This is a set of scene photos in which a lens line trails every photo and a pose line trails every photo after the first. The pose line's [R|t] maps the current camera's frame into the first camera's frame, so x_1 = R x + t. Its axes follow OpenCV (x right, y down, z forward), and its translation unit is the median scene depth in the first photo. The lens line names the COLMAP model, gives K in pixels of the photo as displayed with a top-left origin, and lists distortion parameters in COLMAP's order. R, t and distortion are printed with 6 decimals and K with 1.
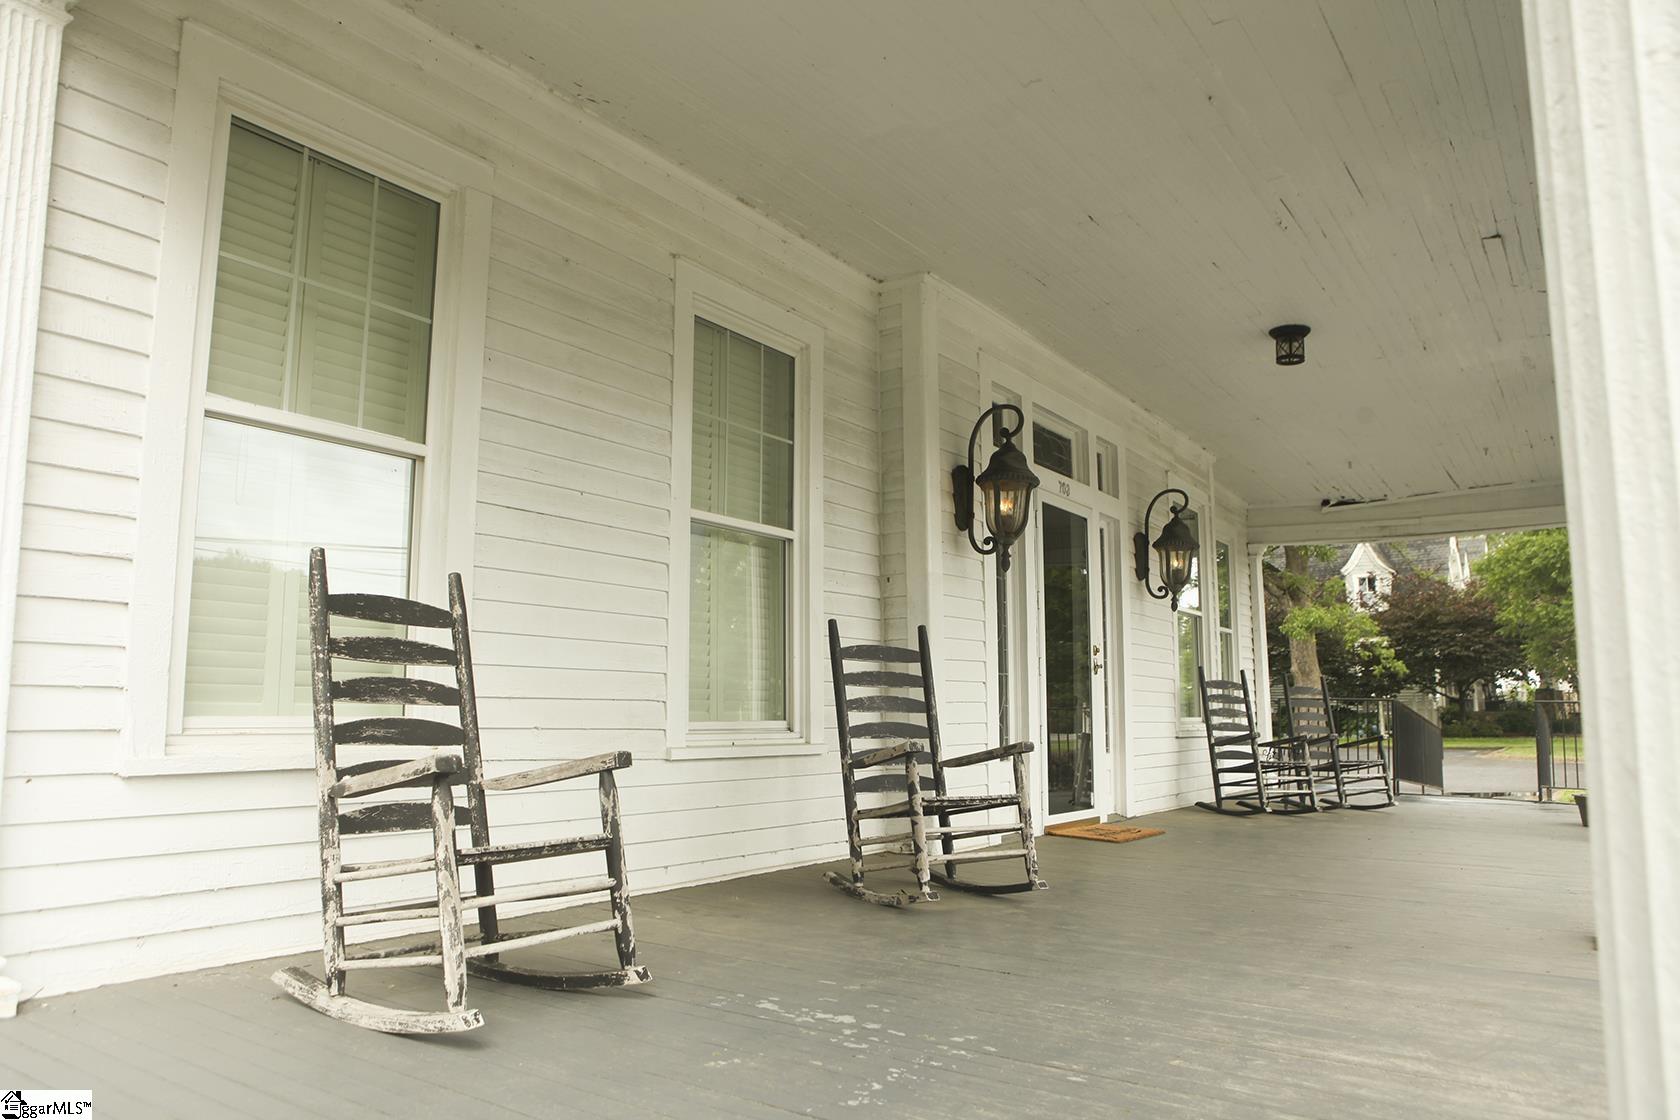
lens RADIAL K [[1167.0, 0, 841.9], [0, 1167.0, 578.2], [0, 0, 1]] dist [-0.100778, 0.043022]
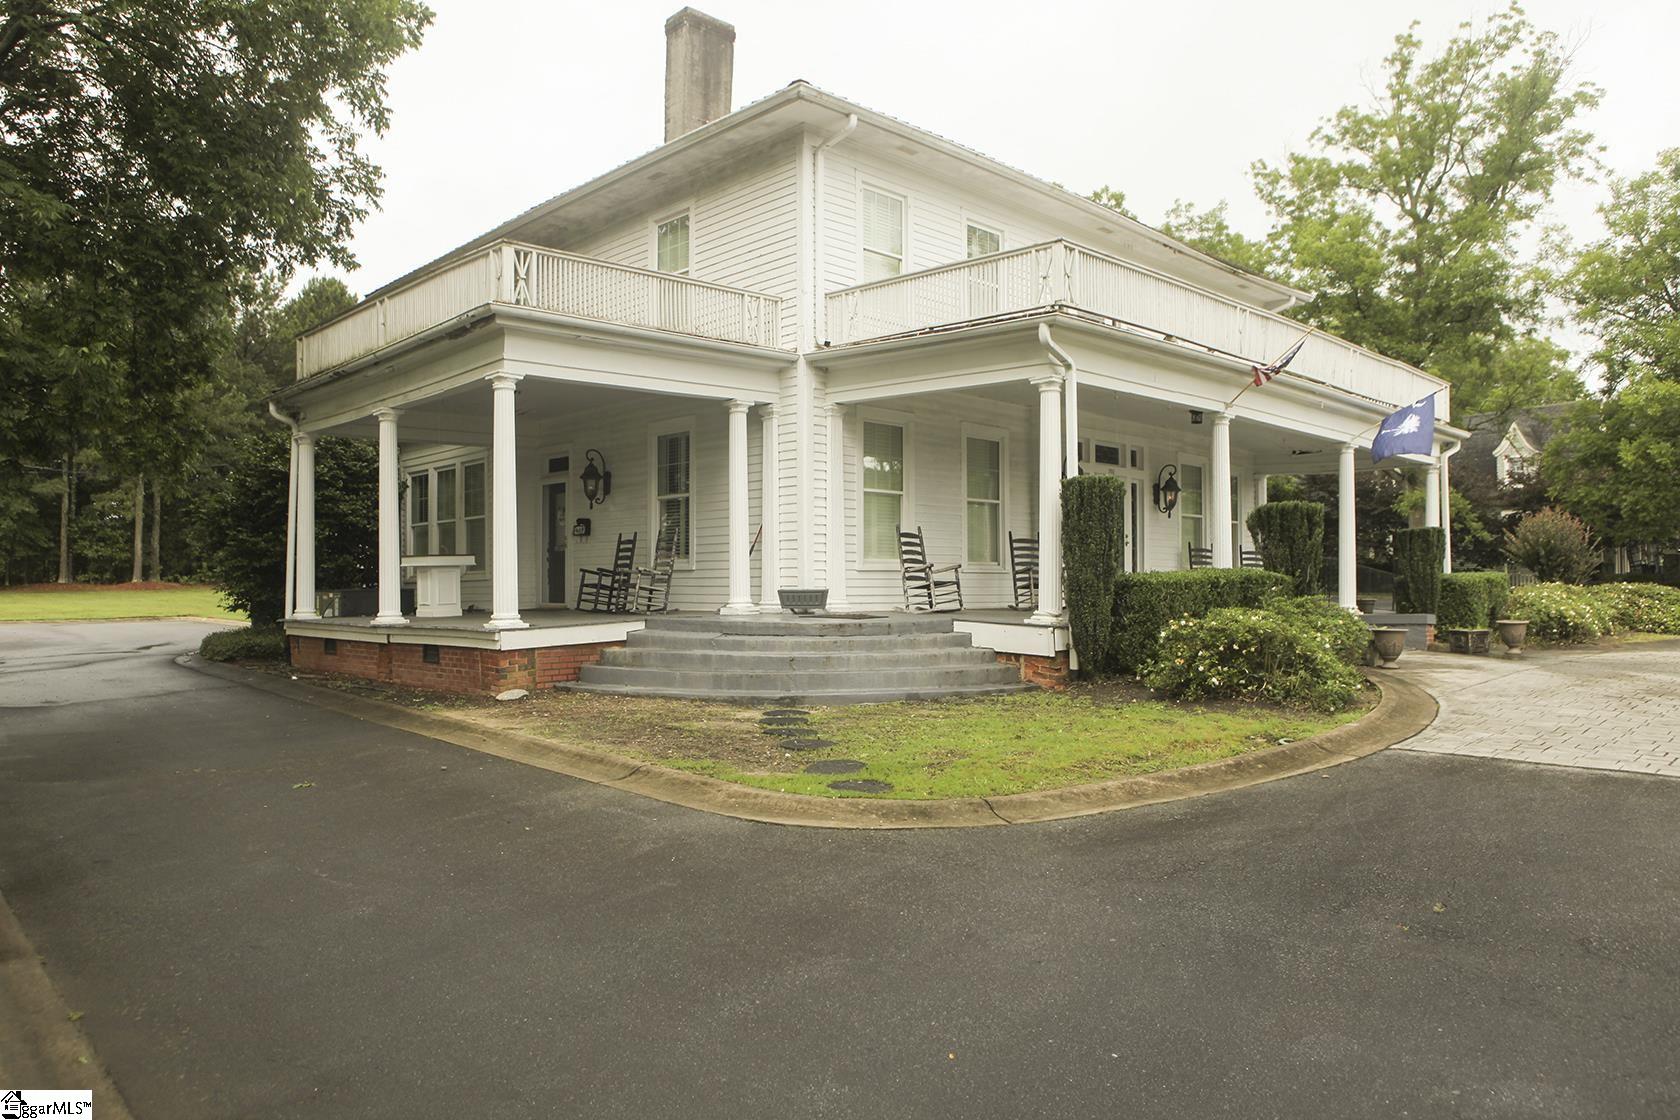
lens RADIAL K [[1167.0, 0, 822.5], [0, 1167.0, 577.2], [0, 0, 1]] dist [-0.100778, 0.043022]
pose [[0.976138, -0.004600, -0.217104, 0.185129], [0.028538, 0.993822, 0.107255, -0.201236], [0.215270, -0.110891, 0.970238, -2.307391]]
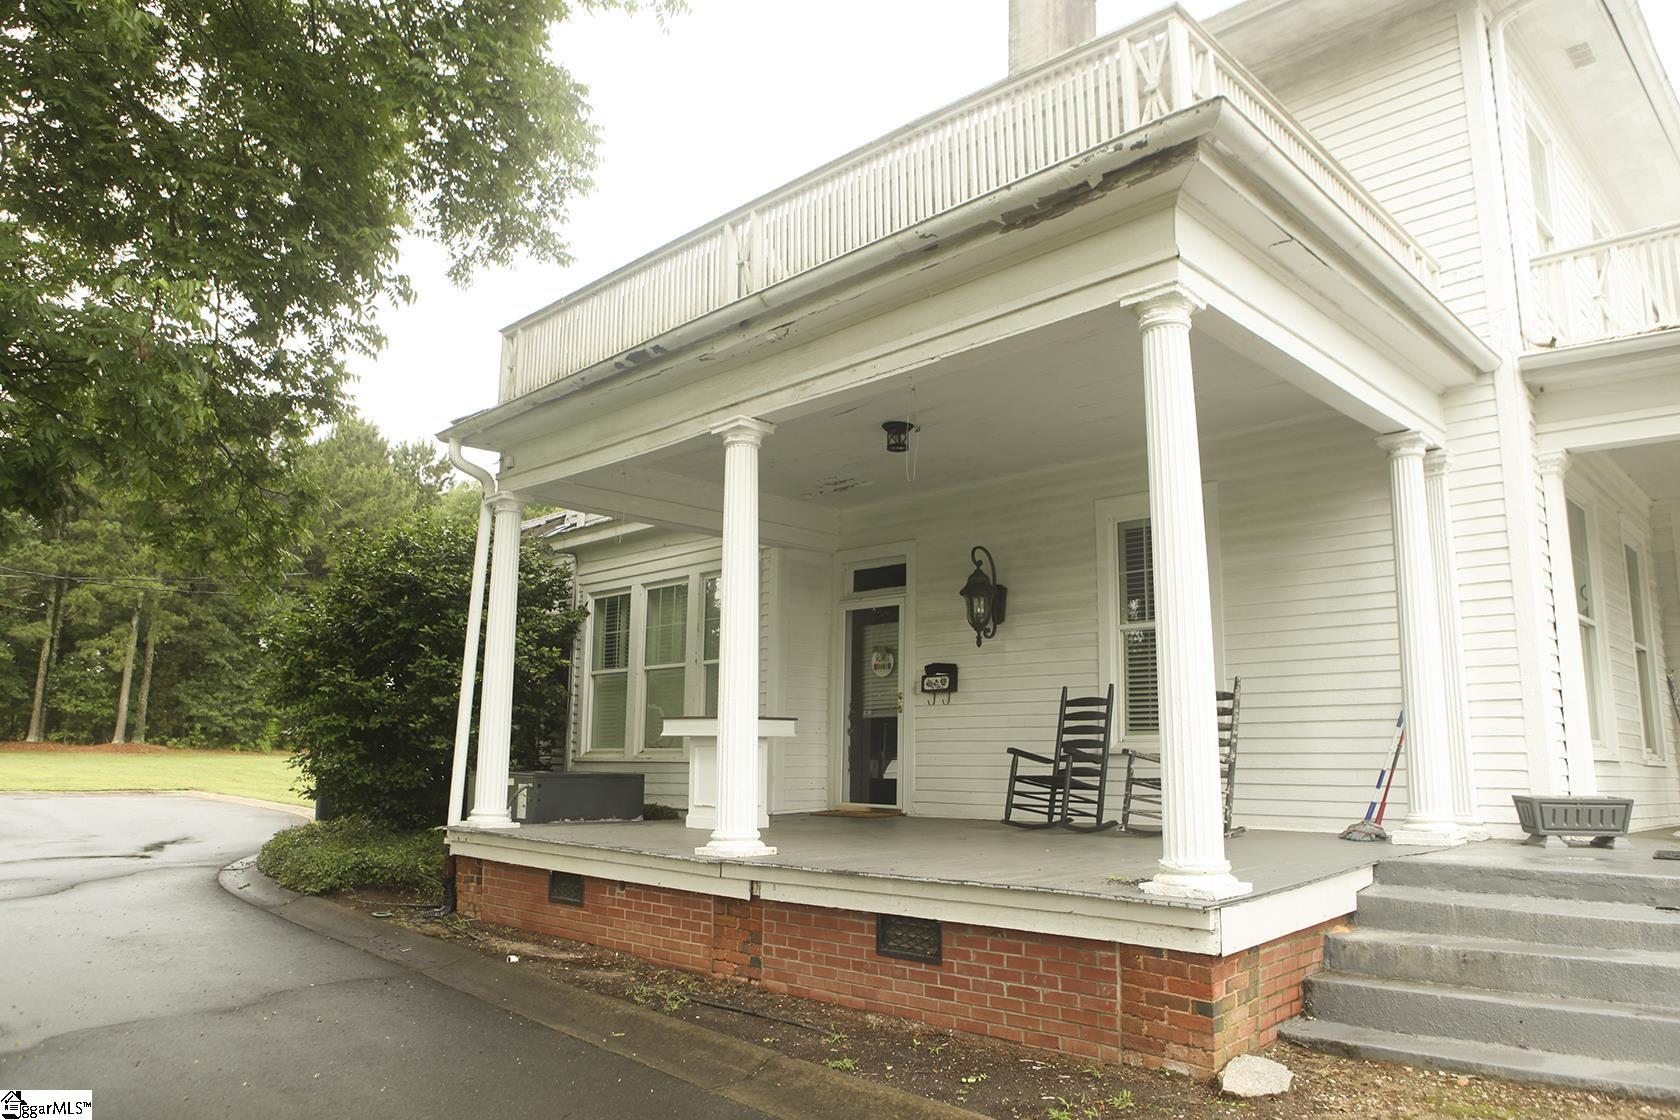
lens RADIAL K [[1167.0, 0, 813.0], [0, 1167.0, 574.7], [0, 0, 1]] dist [-0.100778, 0.043022]
pose [[0.978201, -0.013834, -0.207197, -1.085585], [0.003468, 0.998728, -0.050310, -0.076269], [0.207630, 0.048494, 0.977005, -1.145280]]
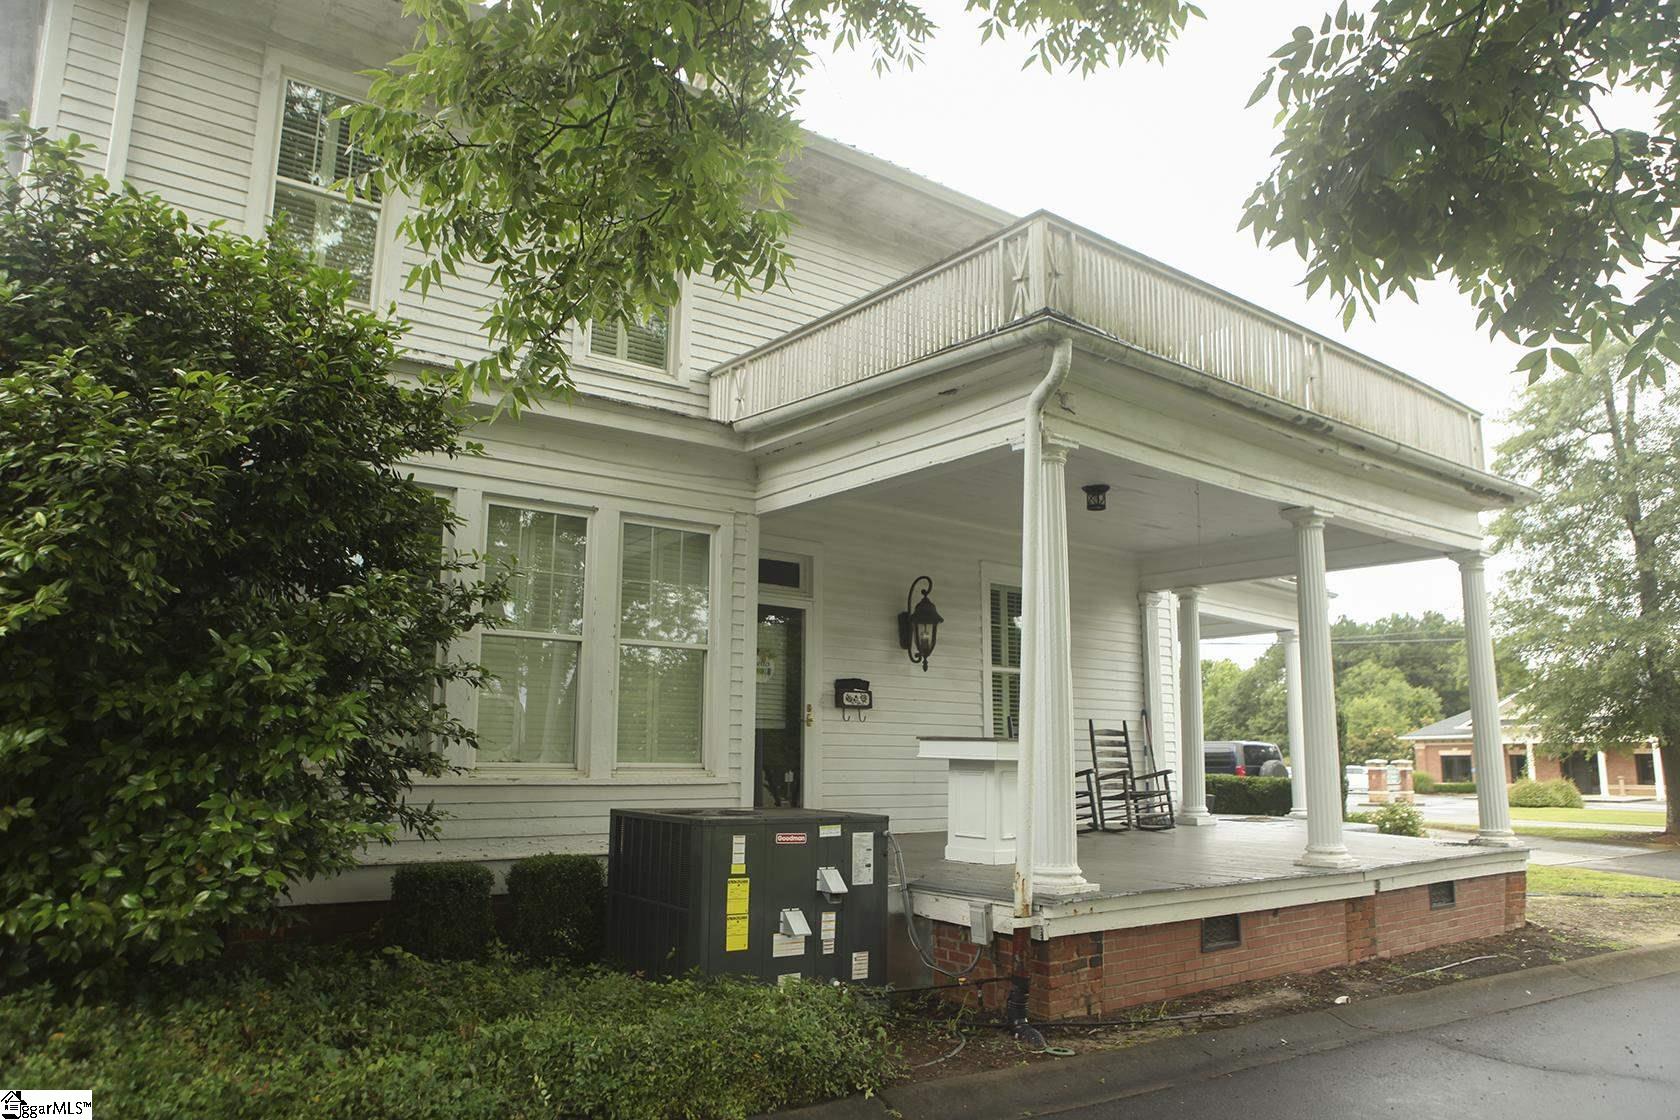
lens RADIAL K [[1167.0, 0, 841.9], [0, 1167.0, 566.9], [0, 0, 1]] dist [-0.100778, 0.043022]
pose [[0.318362, 0.165712, 0.933373, -3.312966], [-0.121866, 0.983587, -0.133060, 0.064374], [-0.940103, -0.071385, 0.333332, 0.333013]]
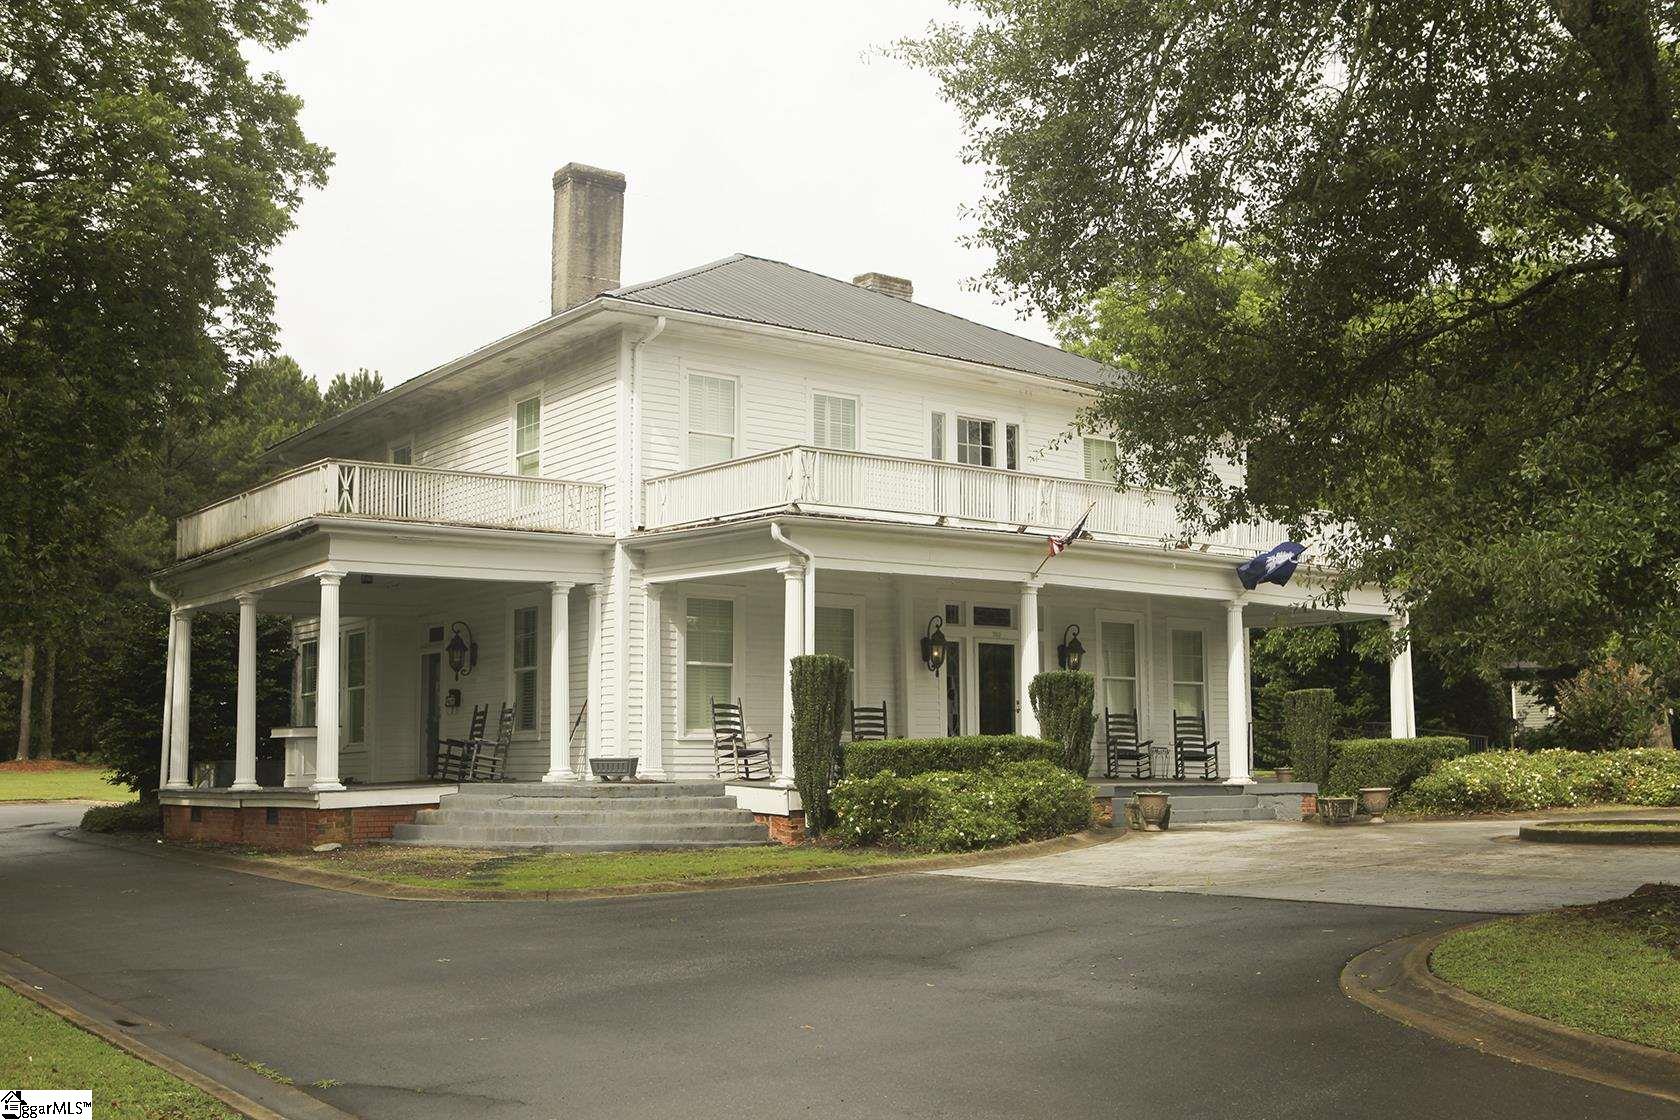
lens RADIAL K [[1796.4, 0, 812.0], [0, 1796.4, 576.0], [0, 0, 1]] dist [-0.046981, 0.000000]
pose [[0.939972, -0.042552, -0.338588, 1.597591], [0.046494, 0.998912, 0.003535, -0.334437], [0.338069, -0.019065, 0.940928, -3.775407]]
